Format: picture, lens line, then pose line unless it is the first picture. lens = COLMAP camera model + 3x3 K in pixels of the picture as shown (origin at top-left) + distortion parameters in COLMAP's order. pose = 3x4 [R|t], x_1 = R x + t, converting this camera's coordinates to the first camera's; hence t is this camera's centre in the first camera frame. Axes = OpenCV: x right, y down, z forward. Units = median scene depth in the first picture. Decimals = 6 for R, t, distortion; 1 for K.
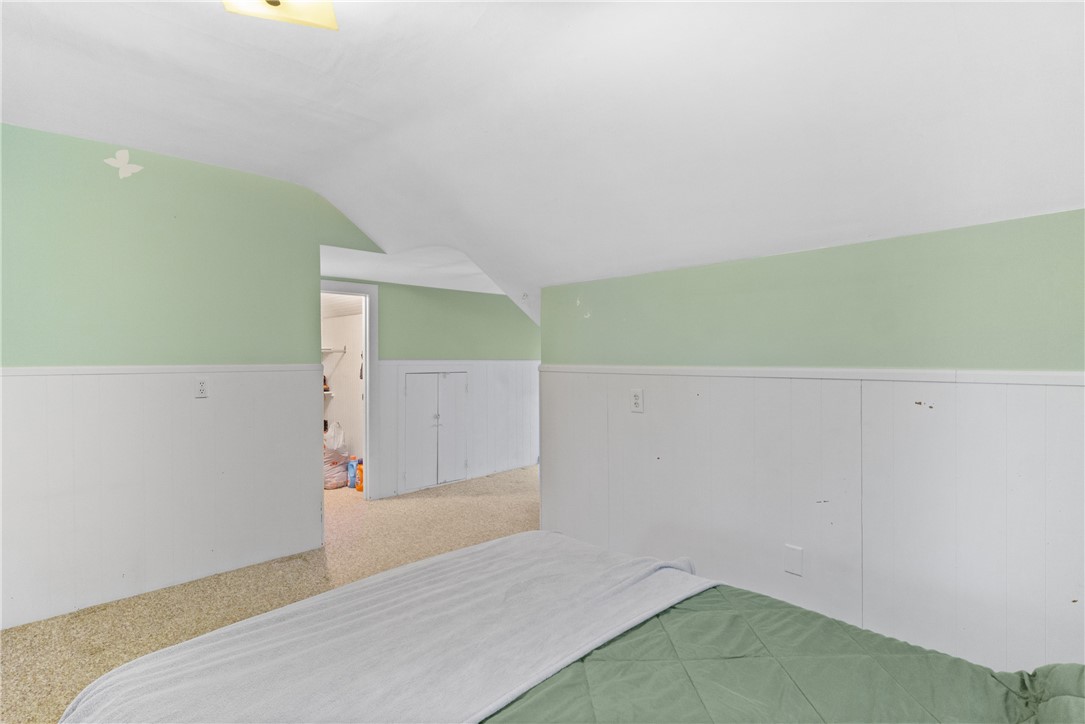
lens RADIAL K [[528.4, 0, 535.2], [0, 528.4, 366.7], [0, 0, 1]] dist [-0.000043, 0.000524]
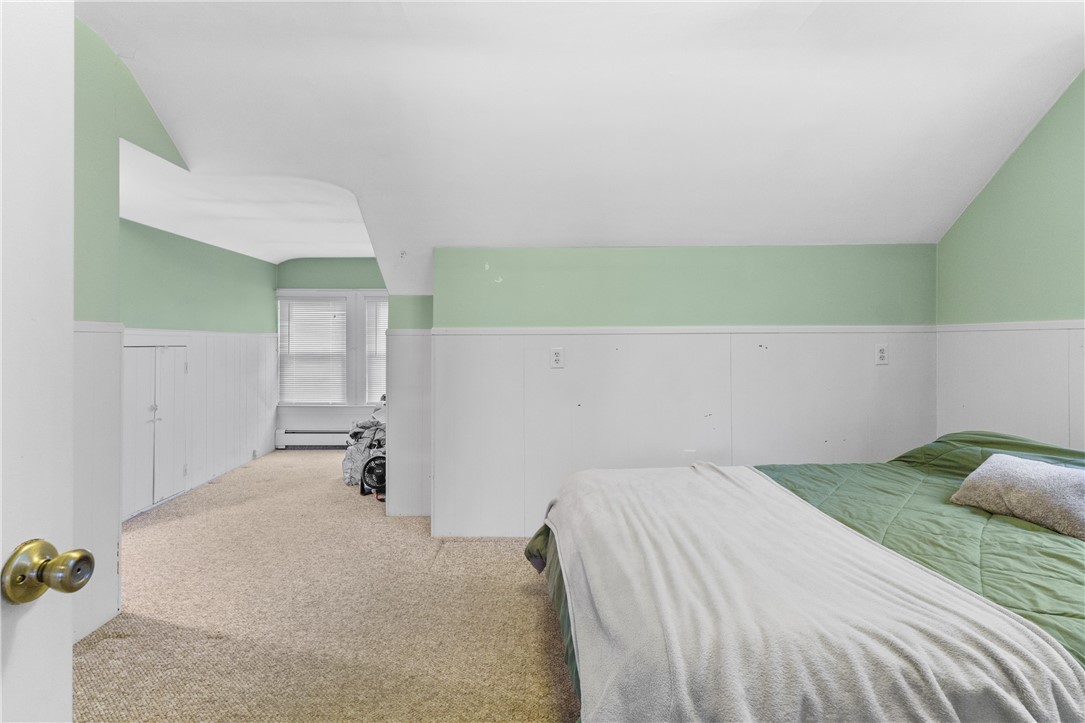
lens RADIAL K [[540.0, 0, 543.4], [0, 540.0, 335.4], [0, 0, 1]] dist [0.000481, 0.000423]
pose [[0.673084, 0.004201, 0.739554, -0.505117], [0.017478, 0.999614, -0.021585, 0.029721], [-0.739359, 0.027454, 0.672751, 0.172100]]
